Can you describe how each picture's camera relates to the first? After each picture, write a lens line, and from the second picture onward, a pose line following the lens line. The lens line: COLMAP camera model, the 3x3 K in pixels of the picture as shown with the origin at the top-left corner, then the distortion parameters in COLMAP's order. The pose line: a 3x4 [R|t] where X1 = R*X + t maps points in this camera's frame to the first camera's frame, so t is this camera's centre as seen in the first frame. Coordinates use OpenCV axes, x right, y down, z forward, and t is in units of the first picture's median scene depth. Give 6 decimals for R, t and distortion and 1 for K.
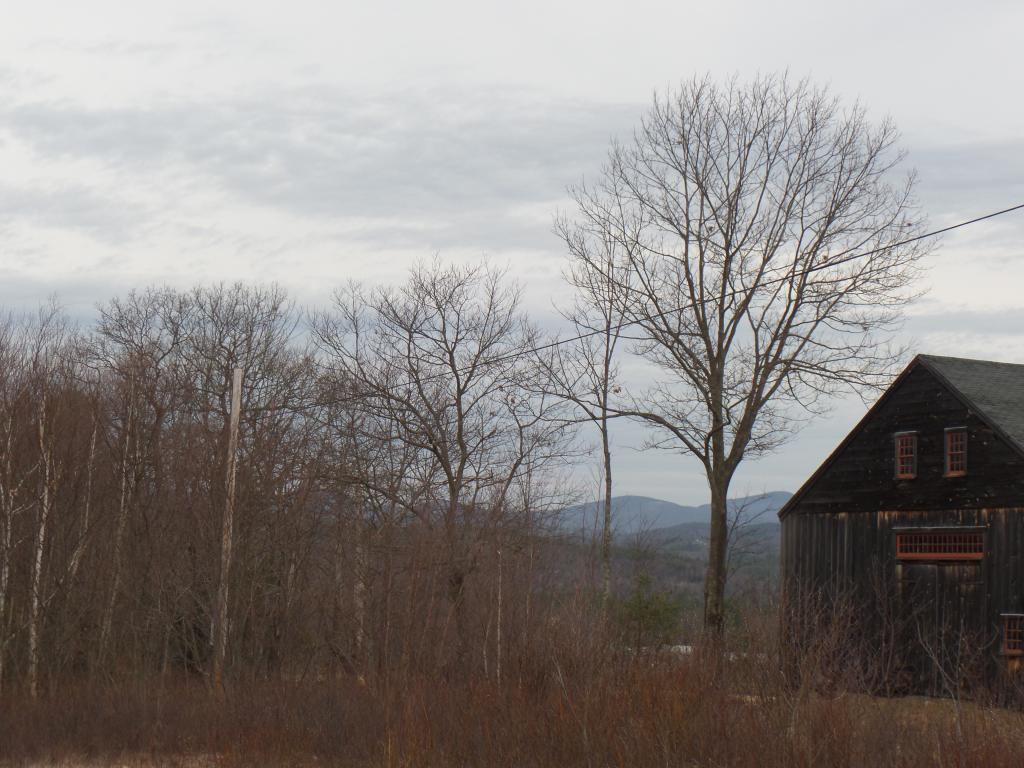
lens RADIAL K [[1919.8, 0, 512.0], [0, 1919.8, 384.0], [0, 0, 1]] dist [-0.144514, 0.074345]
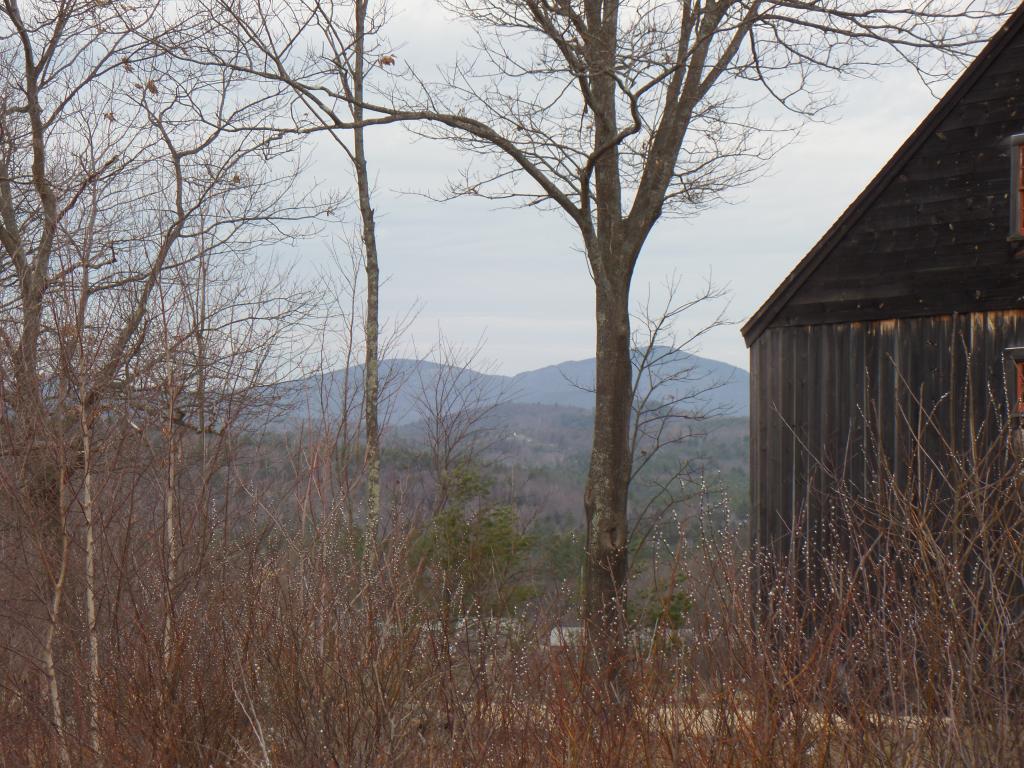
lens RADIAL K [[3395.3, 0, 512.0], [0, 3395.3, 384.0], [0, 0, 1]] dist [0.269928, 1.193880]
pose [[0.995333, -0.028914, 0.092063, 0.007900], [0.022728, 0.997457, 0.067545, 0.024096], [-0.093782, -0.065138, 0.993460, 0.188403]]
